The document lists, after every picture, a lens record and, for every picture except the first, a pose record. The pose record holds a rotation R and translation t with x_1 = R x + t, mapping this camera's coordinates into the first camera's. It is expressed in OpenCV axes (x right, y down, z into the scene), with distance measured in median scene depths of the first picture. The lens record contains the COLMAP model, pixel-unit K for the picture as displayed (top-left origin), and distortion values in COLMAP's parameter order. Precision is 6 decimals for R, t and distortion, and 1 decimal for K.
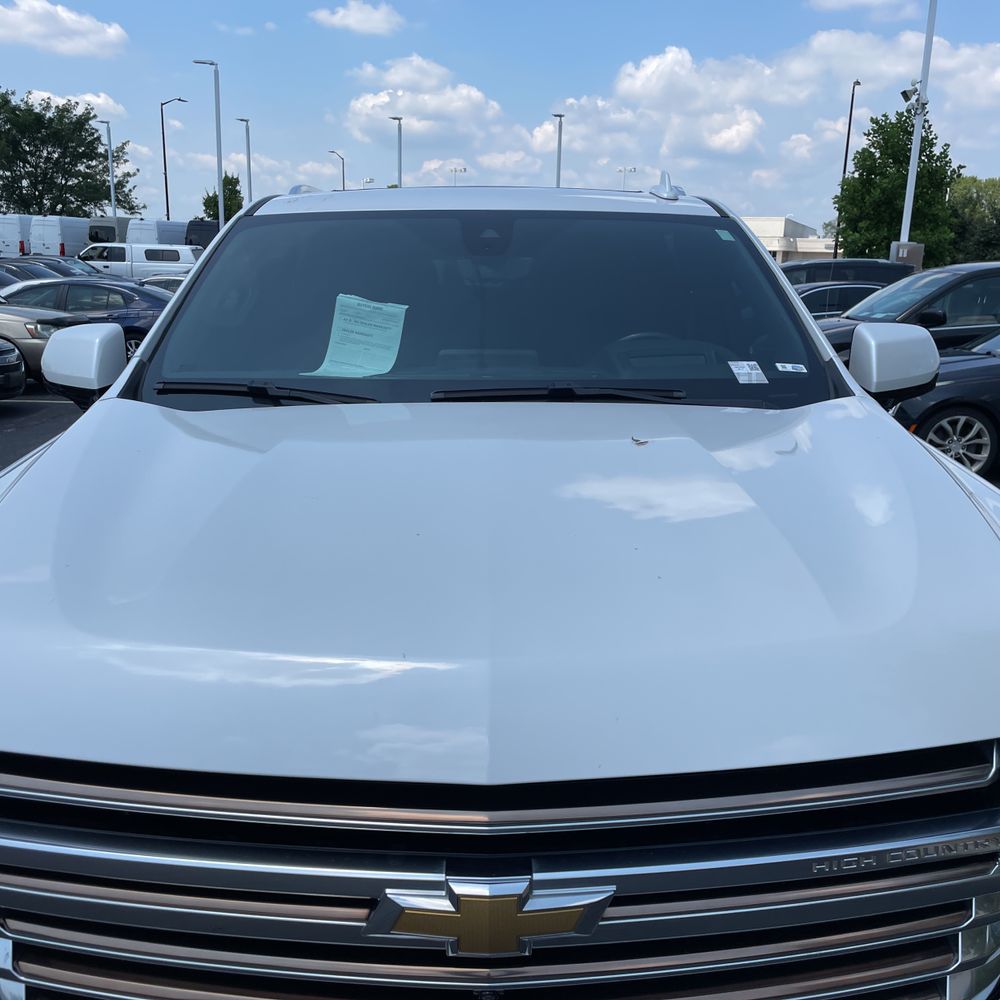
lens RADIAL K [[1027.0, 0, 500.0], [0, 1027.0, 500.0], [0, 0, 1]] dist [0.046582, -0.054164]
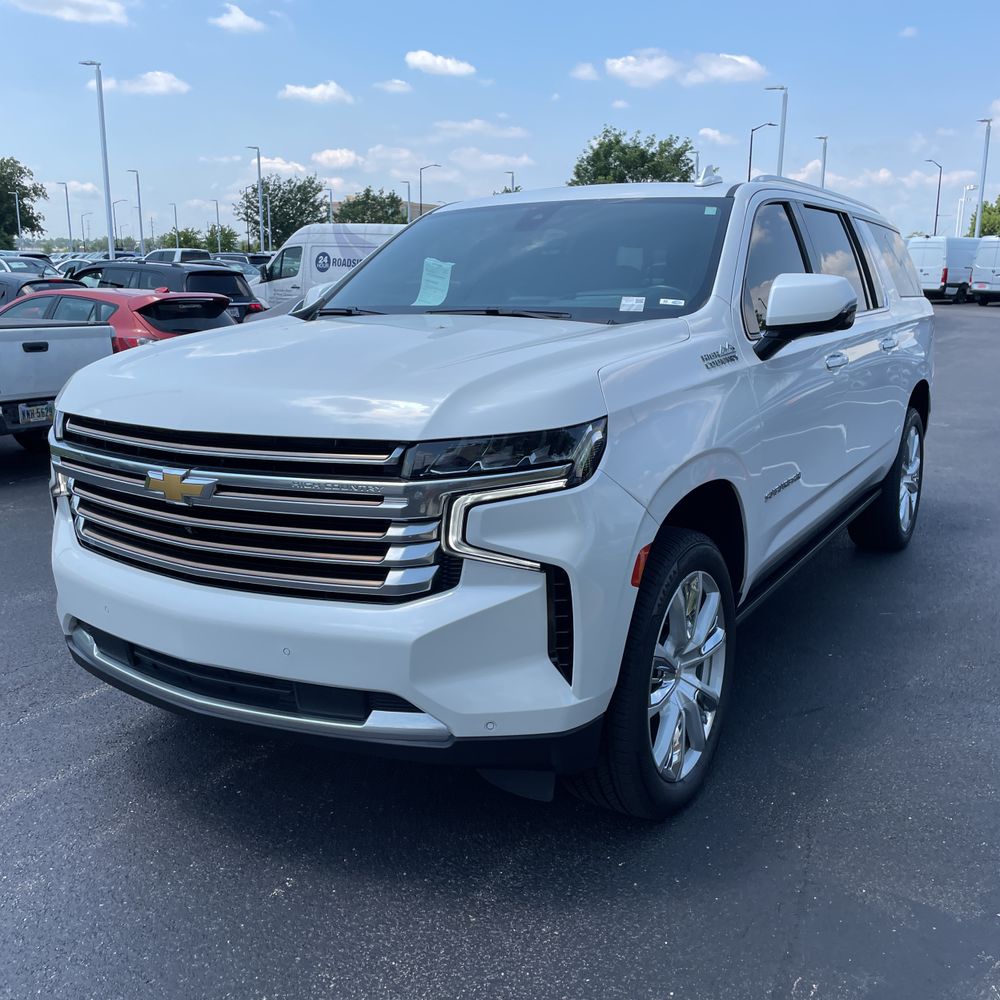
lens RADIAL K [[1041.0, 0, 500.5], [0, 1041.0, 493.9], [0, 0, 1]] dist [0.044731, -0.033648]
pose [[0.845825, 0.095218, -0.524893, 0.051196], [-0.110142, 0.993912, 0.002814, 0.008982], [0.521966, 0.055433, 0.851163, -0.017934]]
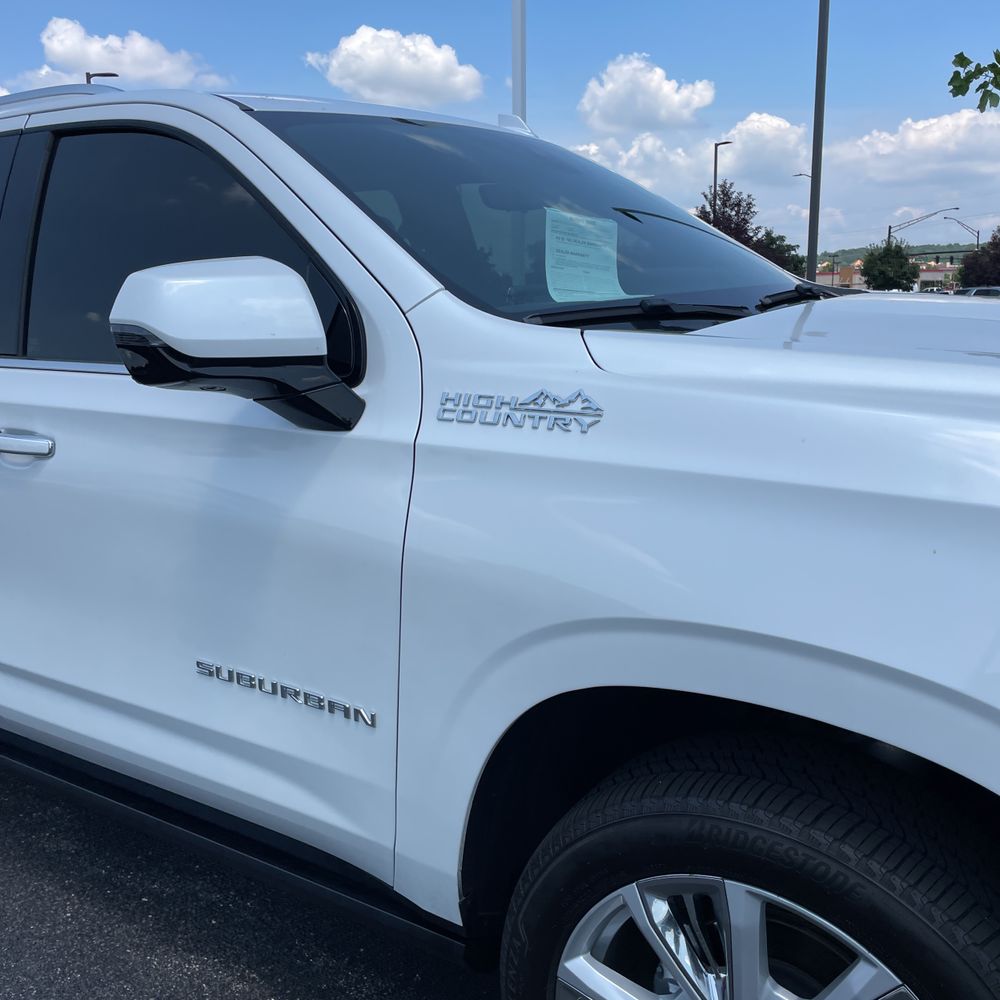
lens RADIAL K [[1011.2, 0, 500.0], [0, 1011.2, 500.0], [0, 0, 1]] dist [0.039866, -0.013420]
pose [[0.551533, -0.201296, 0.809501, -0.054572], [0.229300, 0.969647, 0.084890, -0.003215], [-0.802018, 0.138799, 0.580949, 0.037277]]
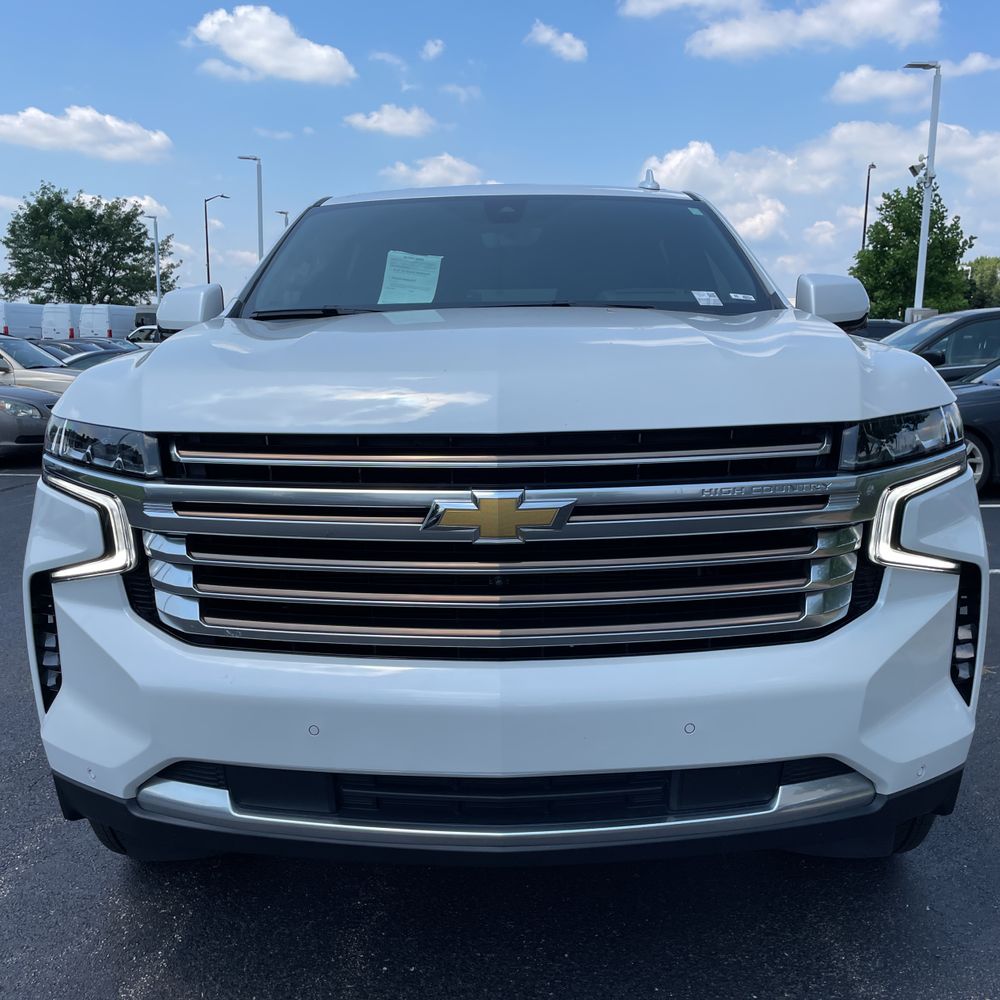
lens RADIAL K [[1032.9, 0, 501.5], [0, 1032.9, 503.4], [0, 0, 1]] dist [0.038818, -0.026230]
pose [[0.999520, -0.010344, -0.029196, 0.001130], [0.007907, 0.996569, -0.082383, 0.013952], [0.029948, 0.082112, 0.996173, -0.016306]]
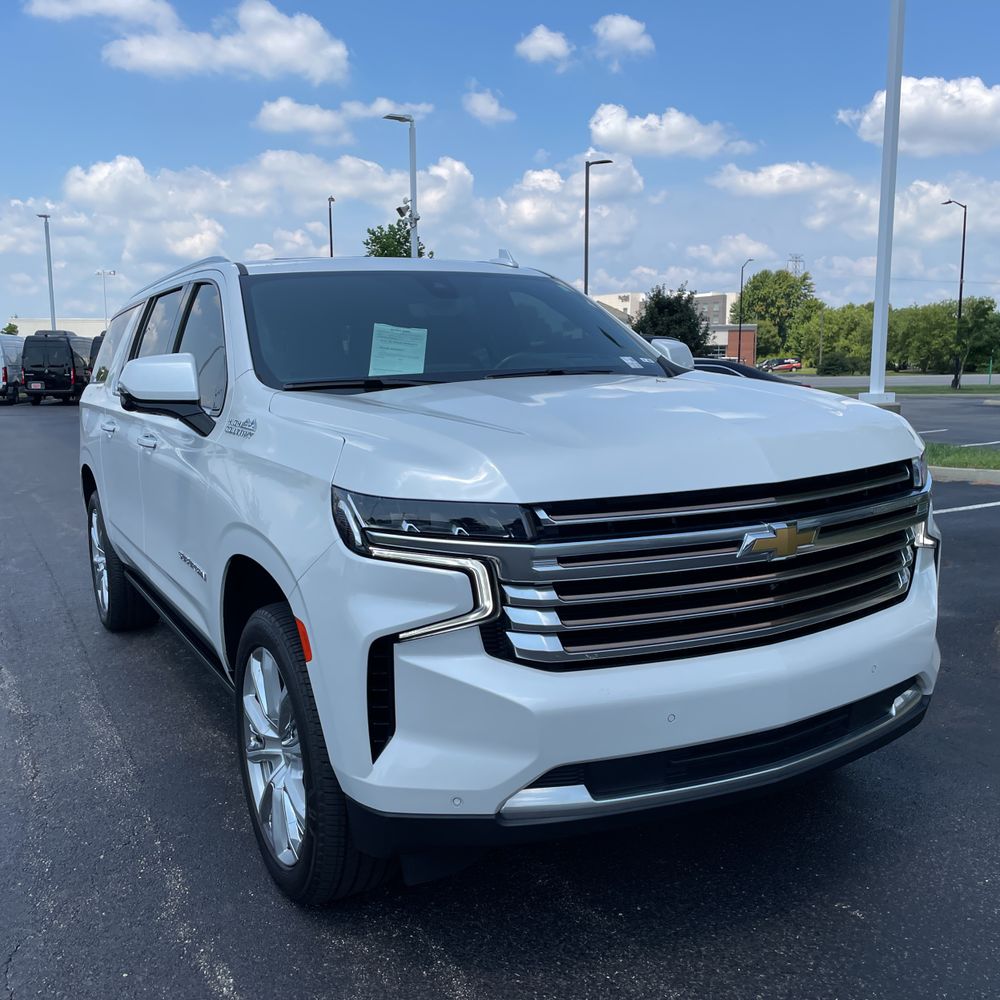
lens RADIAL K [[1032.9, 0, 501.5], [0, 1032.9, 503.4], [0, 0, 1]] dist [0.038818, -0.026230]
pose [[0.877490, -0.095700, 0.469949, -0.044042], [0.139784, 0.988379, -0.059732, 0.010022], [-0.458771, 0.118106, 0.880670, -0.020373]]
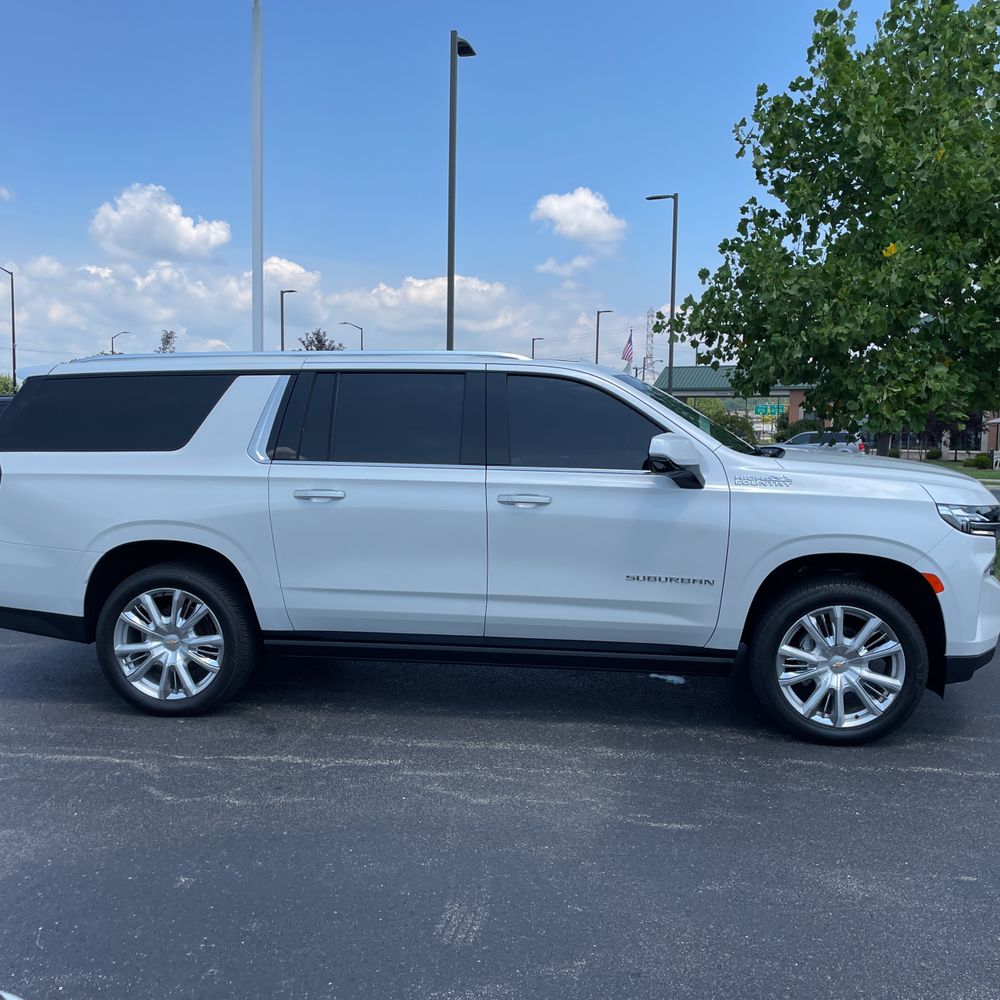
lens RADIAL K [[1041.0, 0, 500.5], [0, 1041.0, 493.9], [0, 0, 1]] dist [0.044731, -0.033648]
pose [[0.121776, -0.089123, 0.988548, -0.154599], [0.221786, 0.973222, 0.060420, -0.016458], [-0.967461, 0.211889, 0.138281, 0.070822]]
